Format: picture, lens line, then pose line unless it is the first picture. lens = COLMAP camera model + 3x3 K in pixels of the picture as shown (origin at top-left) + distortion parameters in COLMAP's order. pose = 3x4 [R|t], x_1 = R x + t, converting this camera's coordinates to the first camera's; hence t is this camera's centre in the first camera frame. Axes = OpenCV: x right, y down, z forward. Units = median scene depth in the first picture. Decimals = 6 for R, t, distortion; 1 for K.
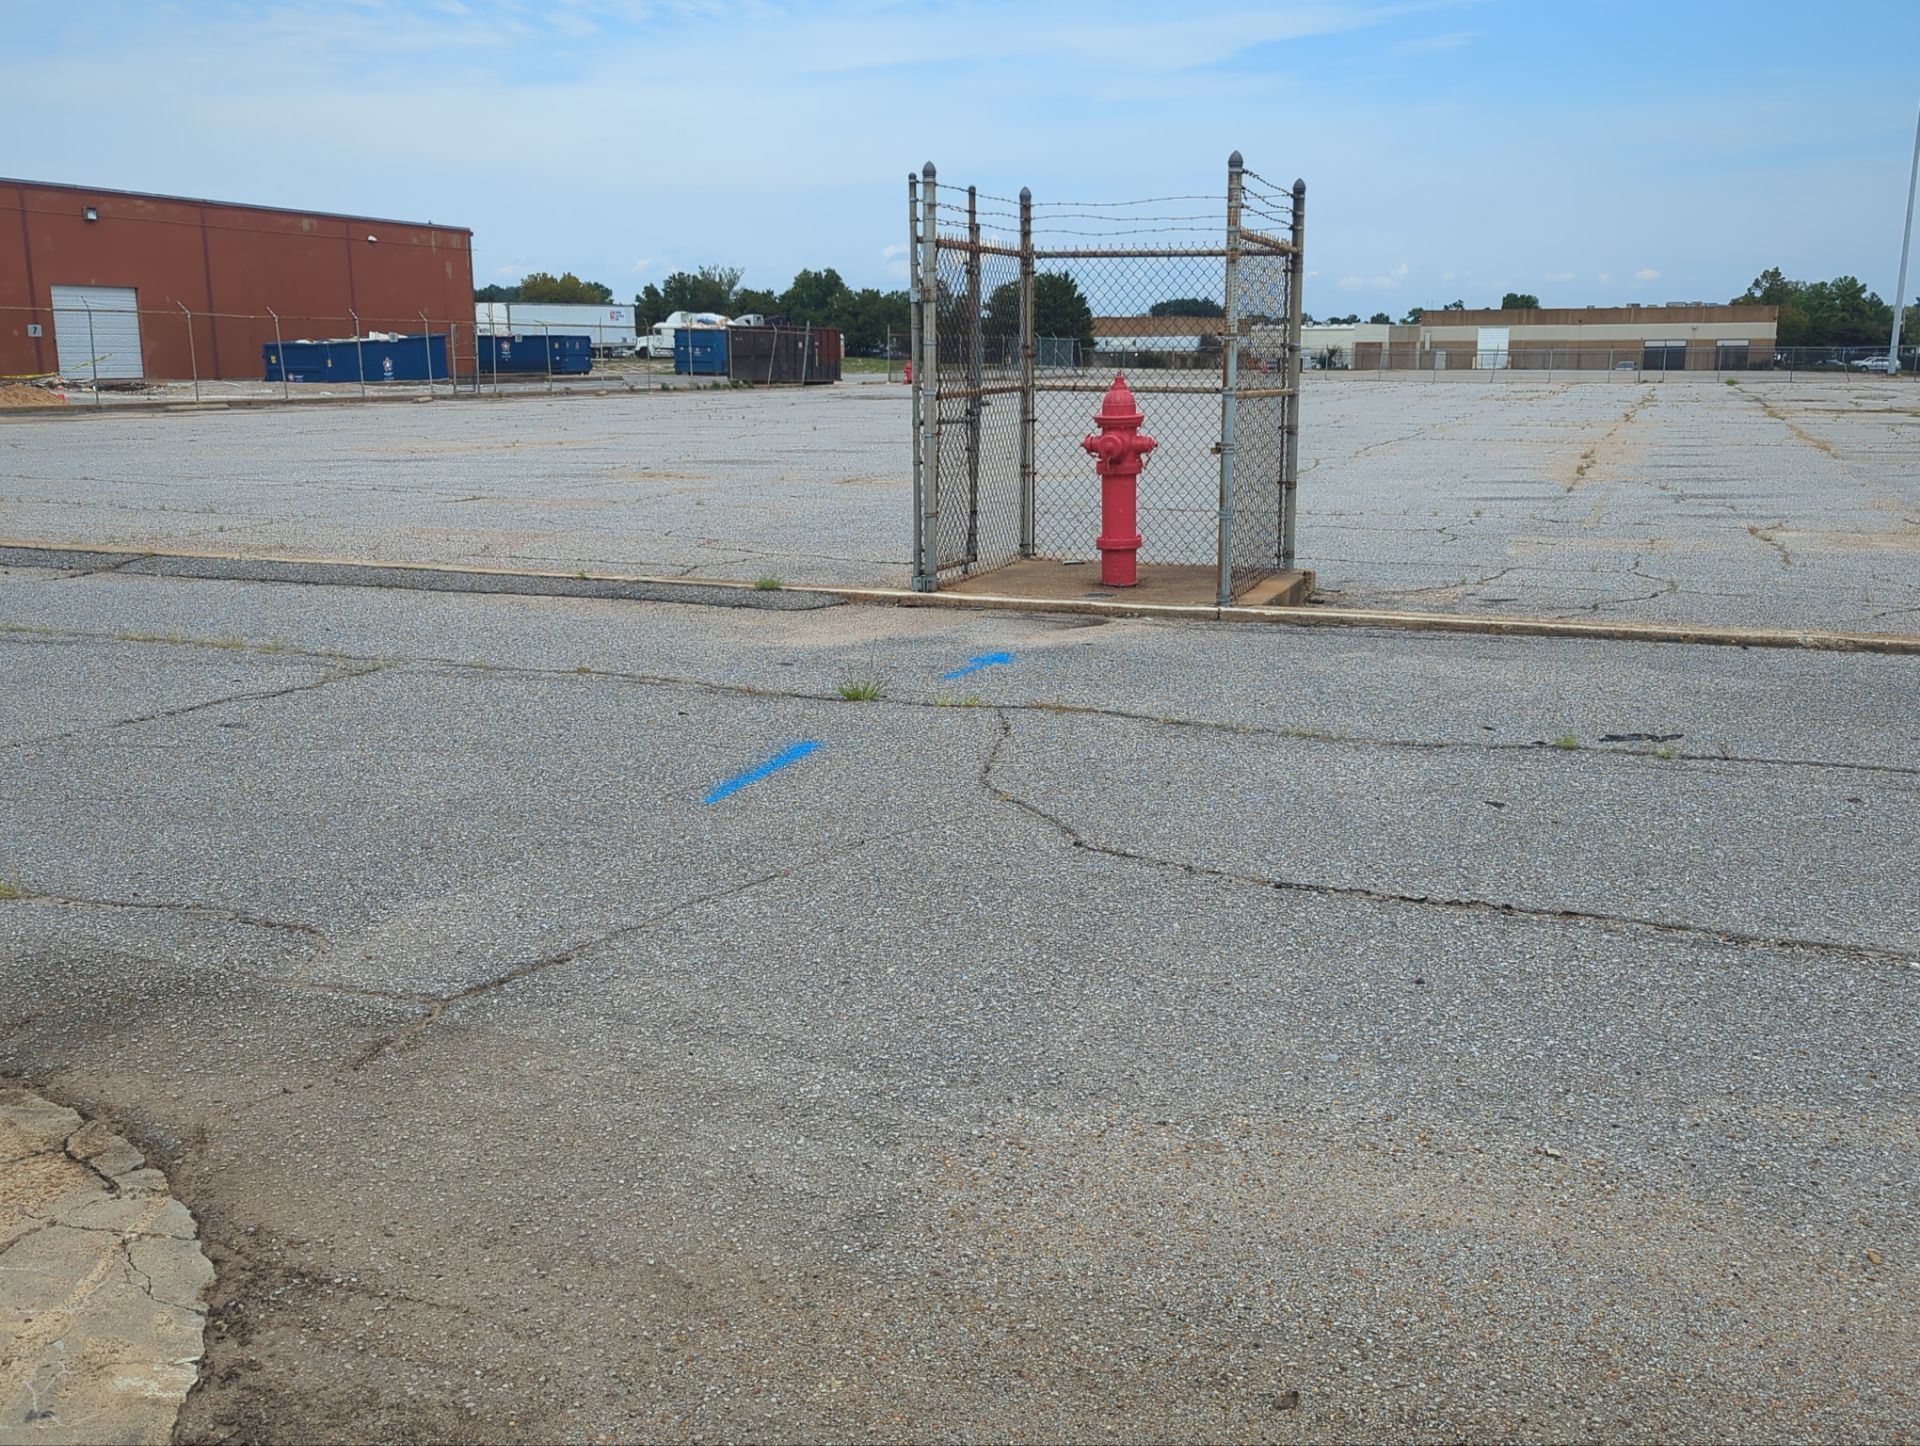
lens RADIAL K [[1820.4, 0, 960.0], [0, 1820.4, 723.0], [0, 0, 1]] dist [0.045904, -0.010171]
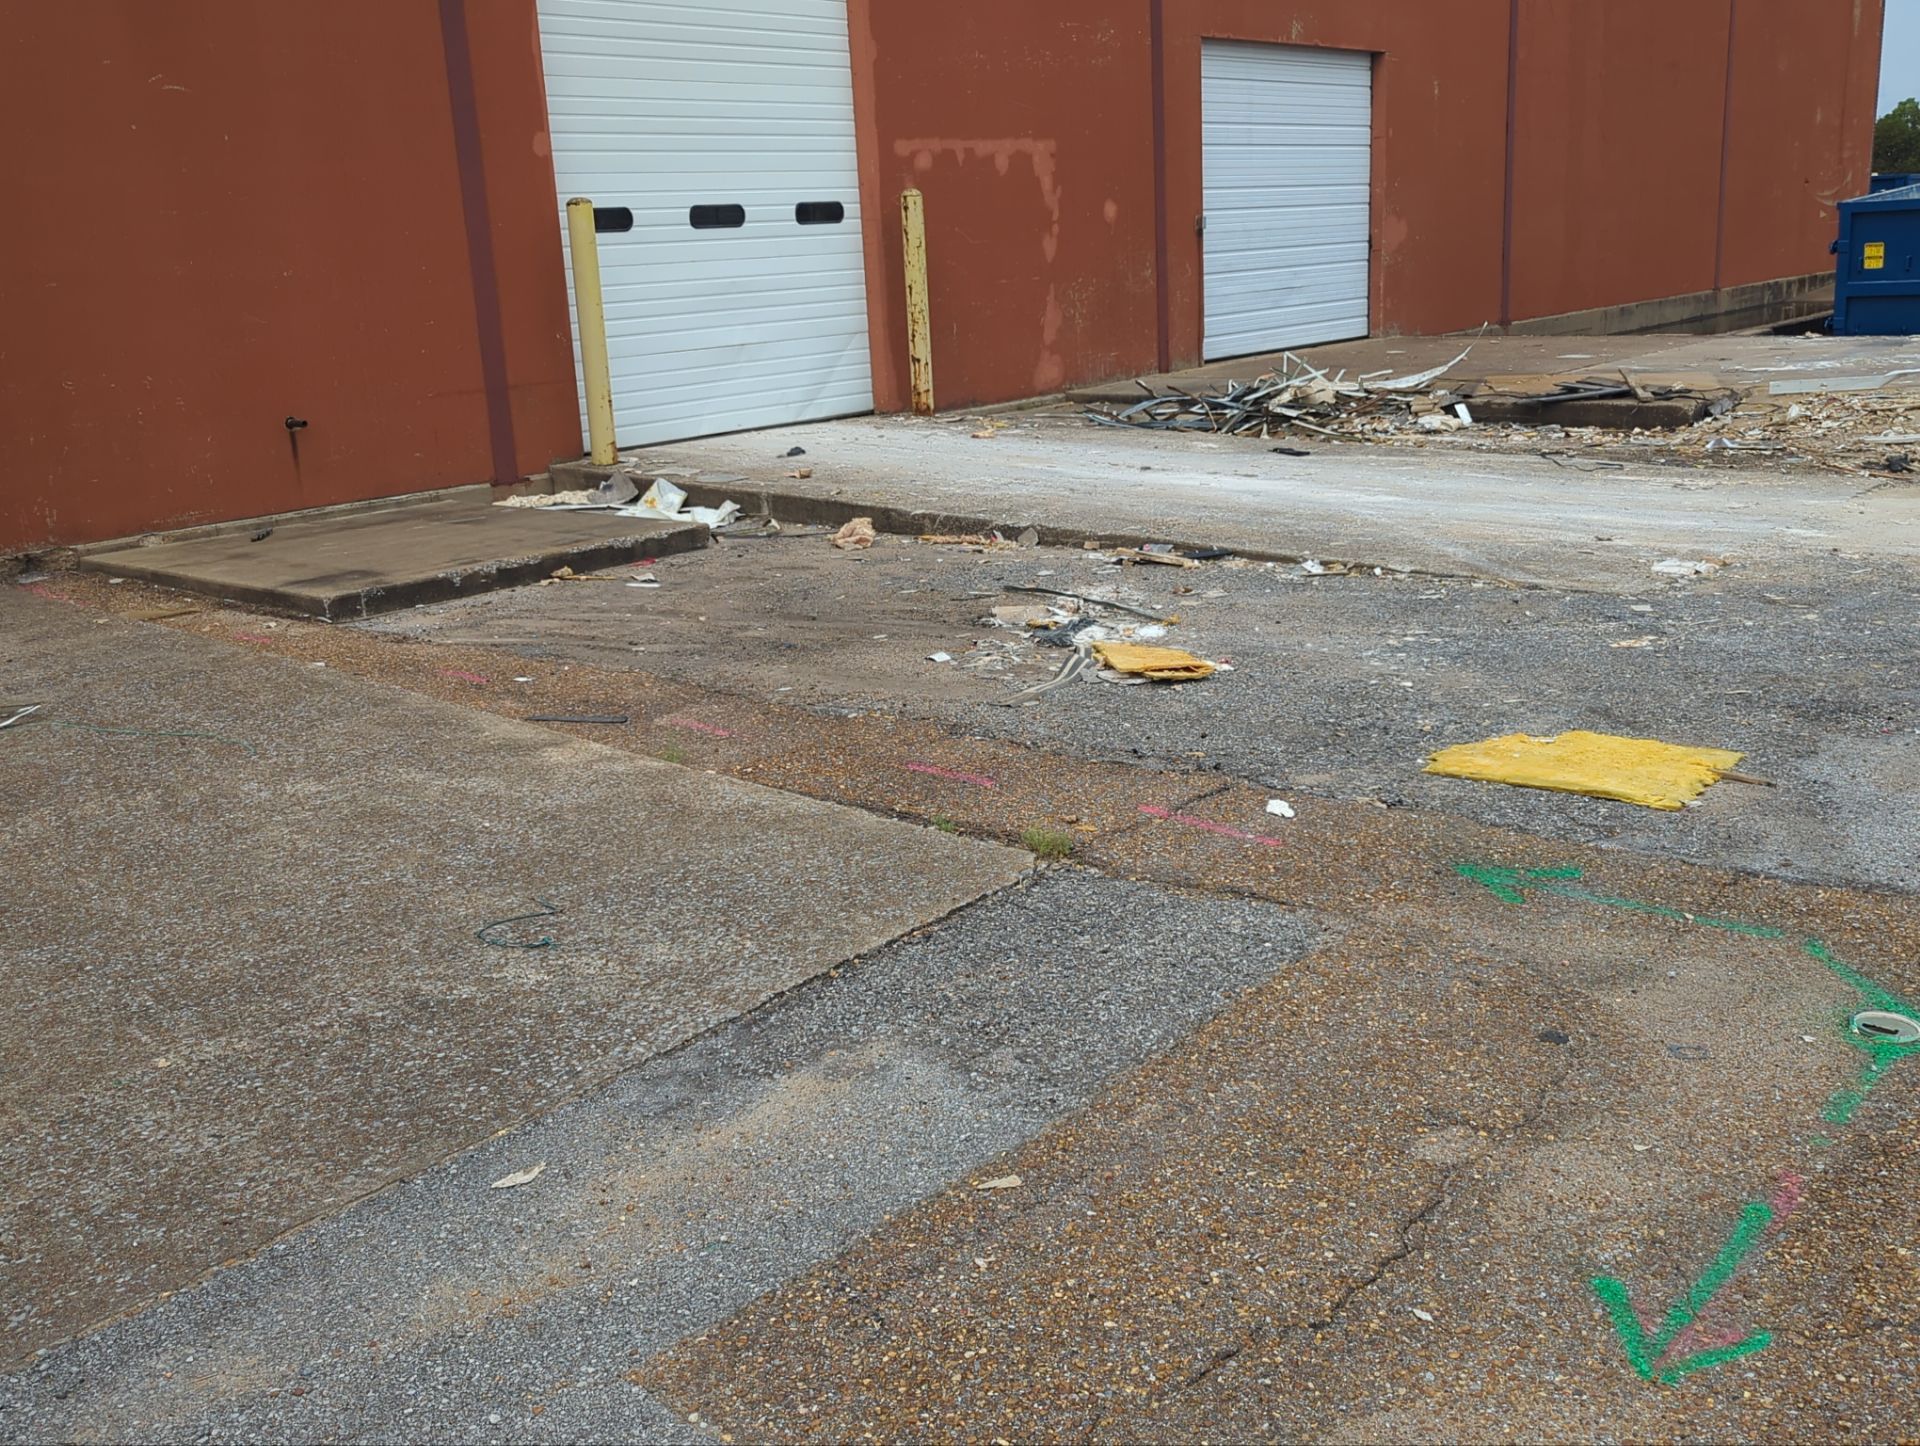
lens RADIAL K [[1820.4, 0, 960.0], [0, 1820.4, 723.0], [0, 0, 1]] dist [0.045904, -0.010171]
pose [[0.944935, 0.038894, -0.324939, -0.154083], [-0.019432, 0.997829, 0.062926, -0.052782], [0.326681, -0.053147, 0.943639, 0.254243]]
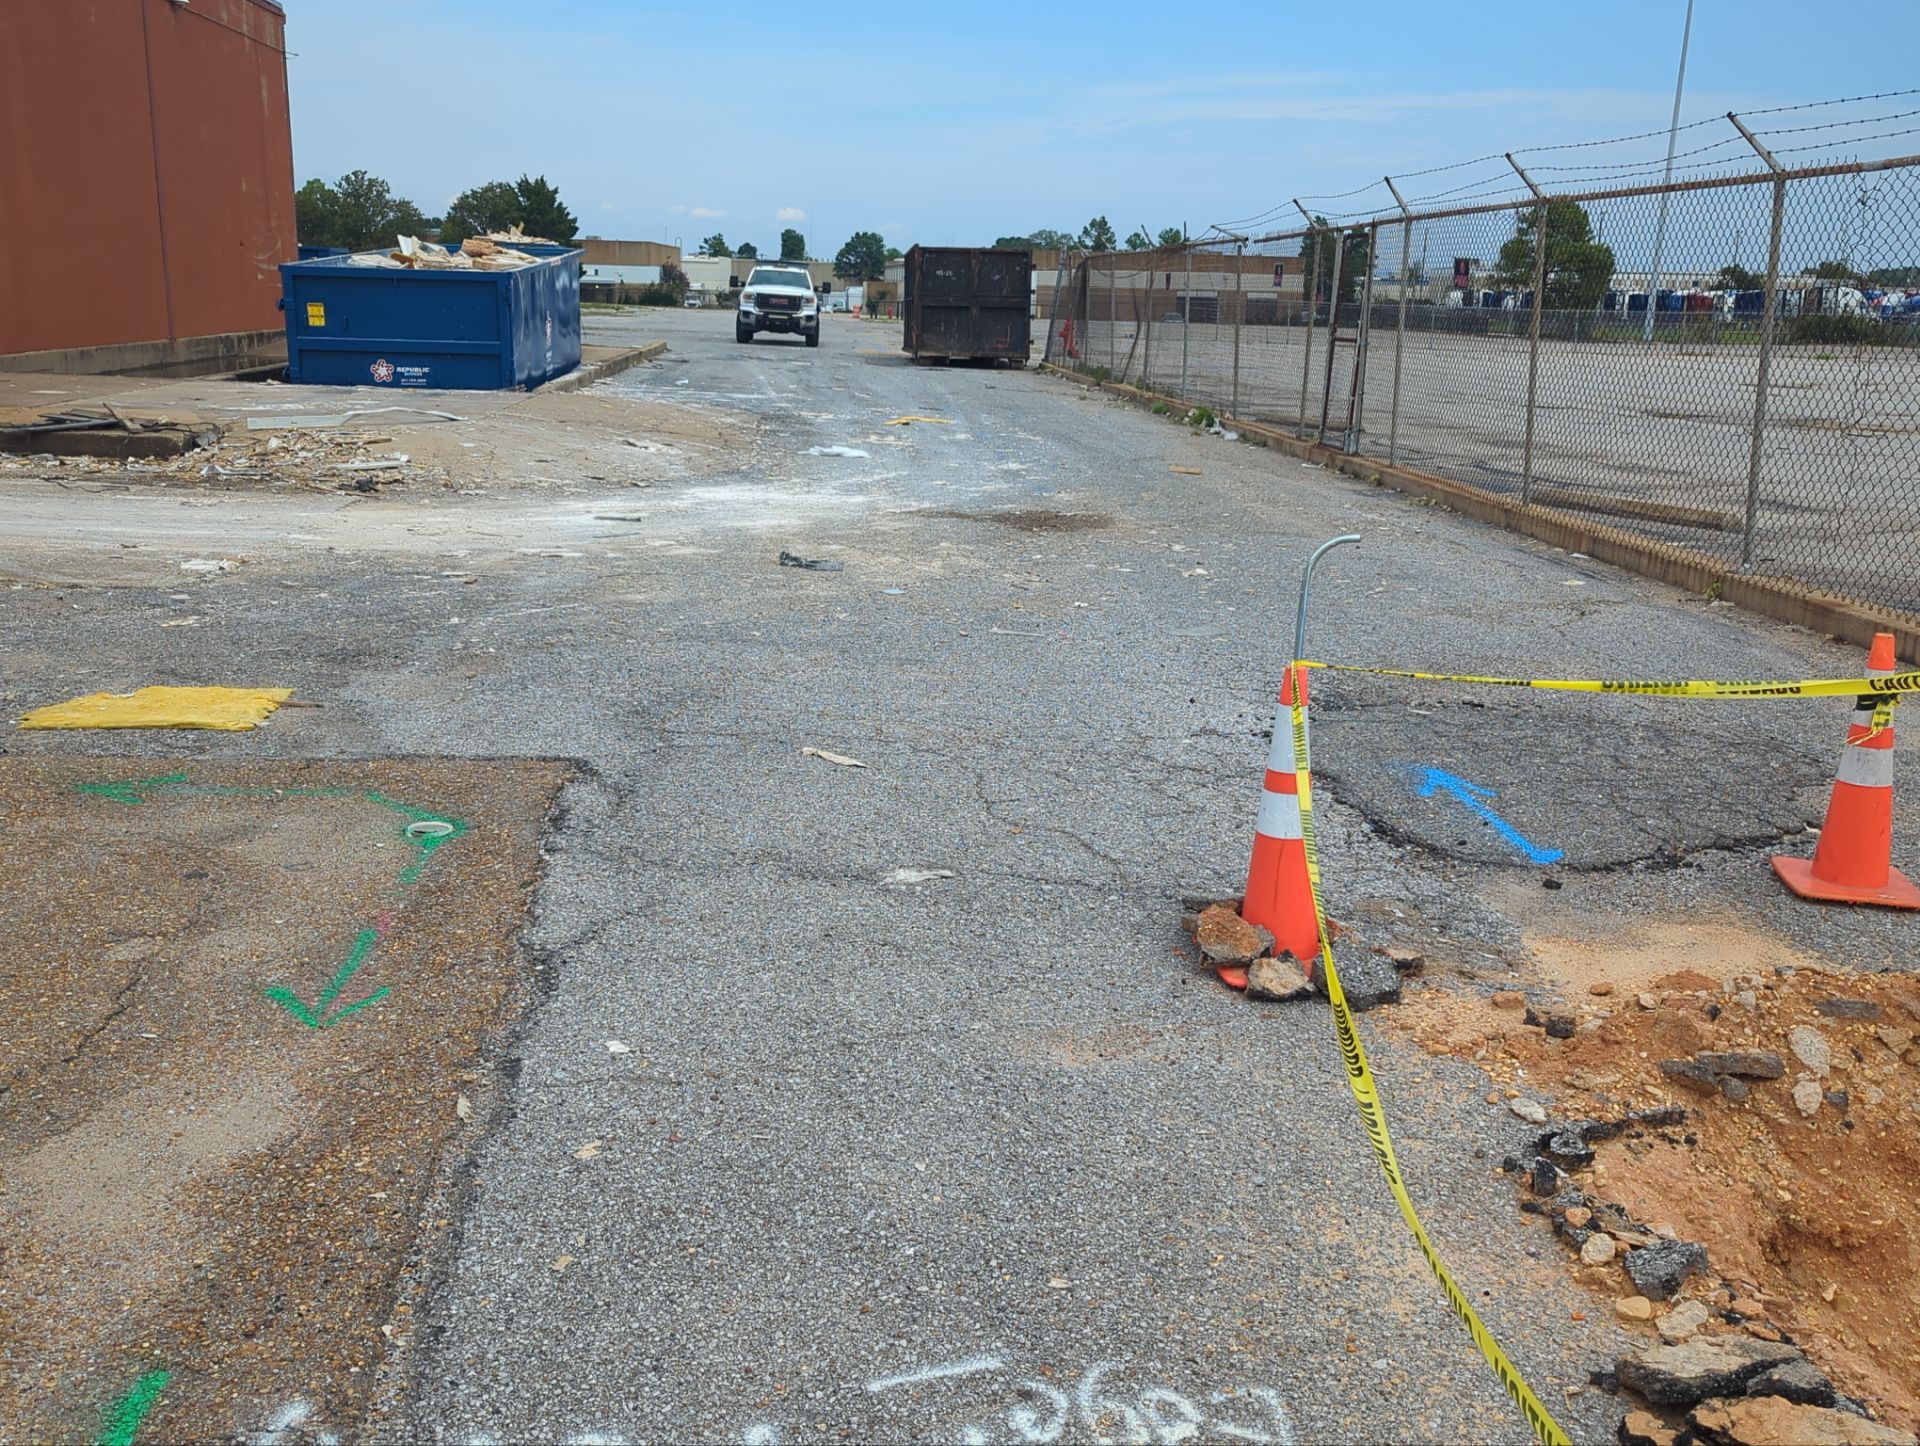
lens RADIAL K [[1820.4, 0, 960.0], [0, 1820.4, 723.0], [0, 0, 1]] dist [0.045904, -0.010171]
pose [[0.899145, -0.077134, 0.430799, -0.155727], [0.061391, 0.996843, 0.050351, -0.050873], [-0.433323, -0.018826, 0.901042, 0.246707]]
